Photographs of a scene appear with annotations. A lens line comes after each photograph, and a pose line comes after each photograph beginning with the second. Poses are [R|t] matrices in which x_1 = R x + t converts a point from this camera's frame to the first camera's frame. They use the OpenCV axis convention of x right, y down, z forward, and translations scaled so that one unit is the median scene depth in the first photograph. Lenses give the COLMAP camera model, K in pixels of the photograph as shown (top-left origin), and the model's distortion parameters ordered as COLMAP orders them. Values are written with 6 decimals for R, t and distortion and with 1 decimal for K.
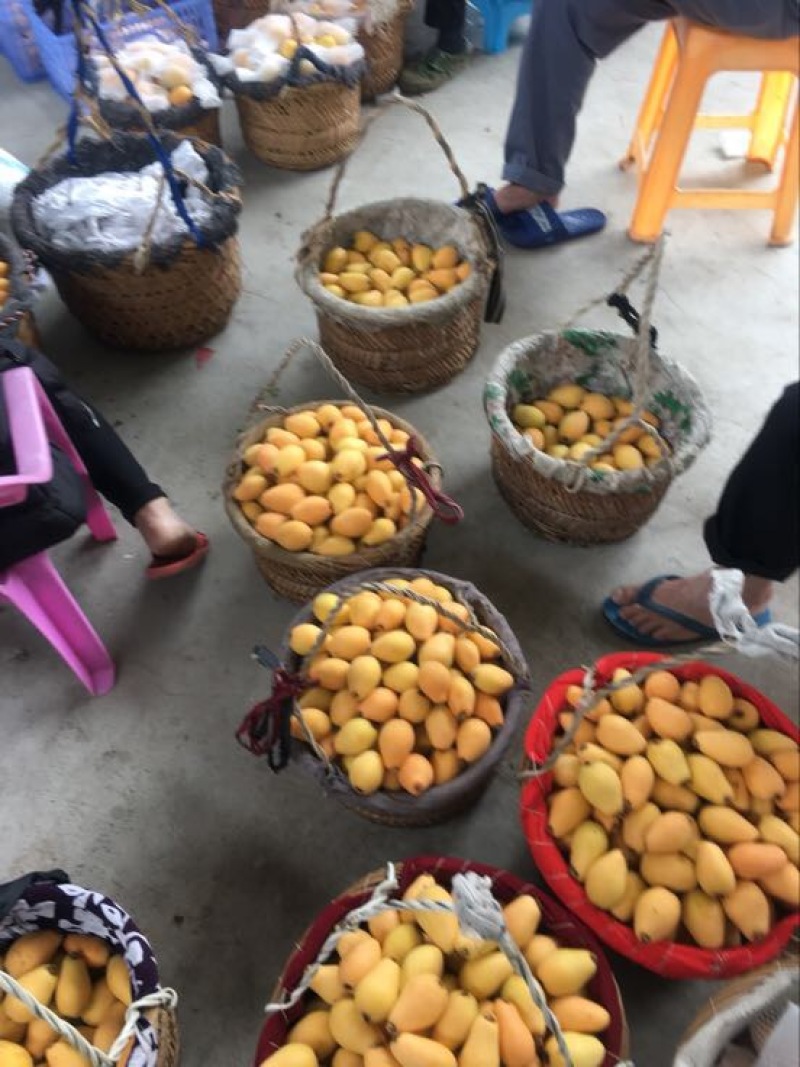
lens RADIAL K [[918.0, 0, 414.3], [0, 918.0, 533.9], [0, 0, 1]] dist [0.098163, -0.121132]
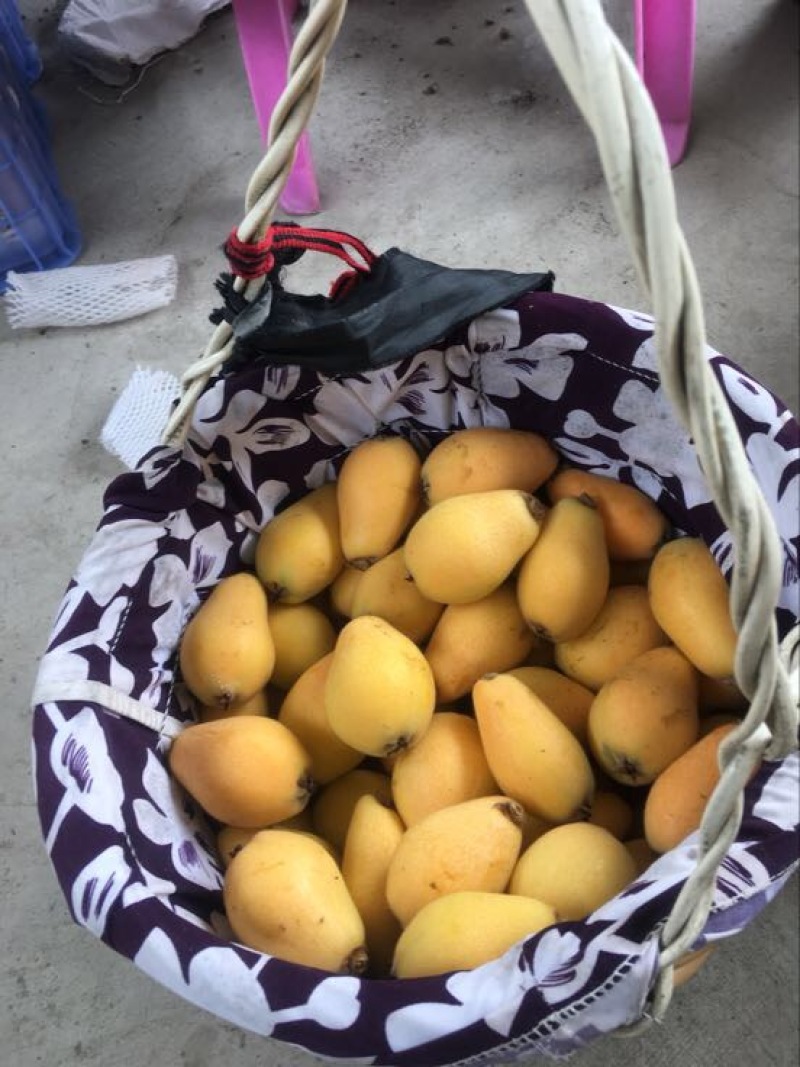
lens RADIAL K [[918.0, 0, 414.3], [0, 918.0, 533.9], [0, 0, 1]] dist [0.098163, -0.121132]
pose [[0.889041, 0.311917, -0.335133, -0.269529], [-0.269370, 0.948271, 0.167993, 0.384116], [0.370197, -0.059078, 0.927073, 0.565747]]
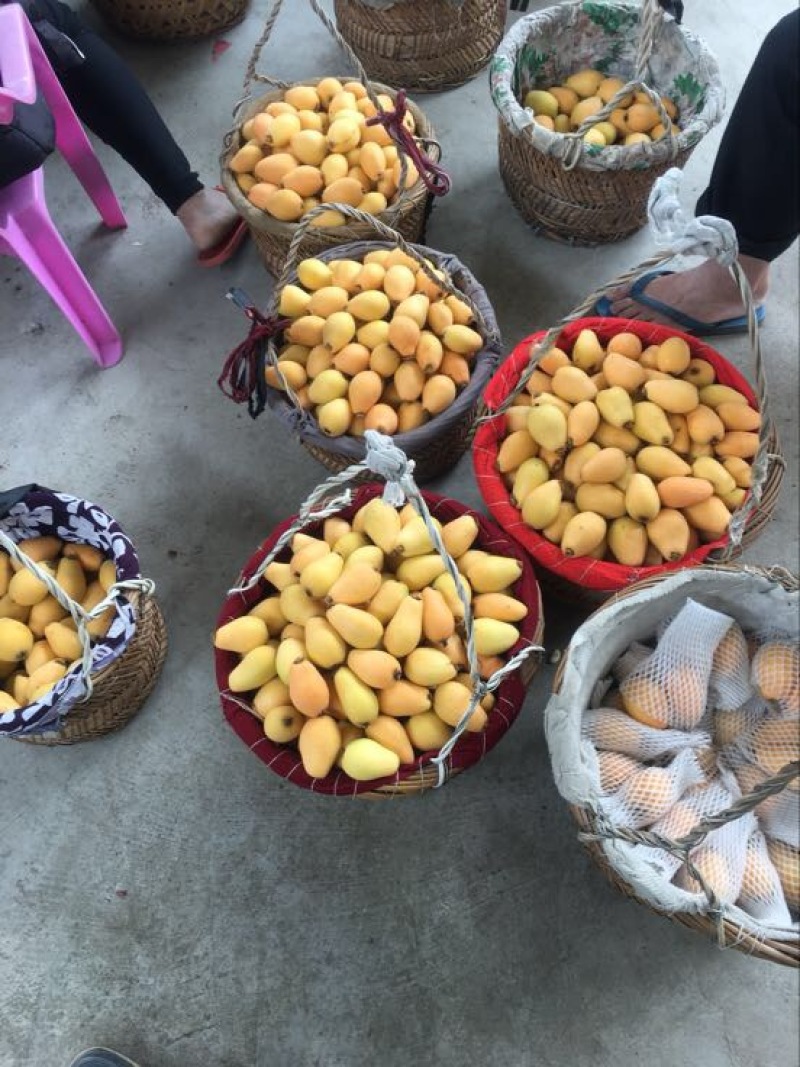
lens RADIAL K [[918.0, 0, 414.3], [0, 918.0, 533.9], [0, 0, 1]] dist [0.098163, -0.121132]
pose [[0.995913, 0.058070, -0.069180, 0.114885], [-0.044065, 0.980973, 0.189077, 0.177583], [0.078844, -0.185255, 0.979522, -0.053908]]
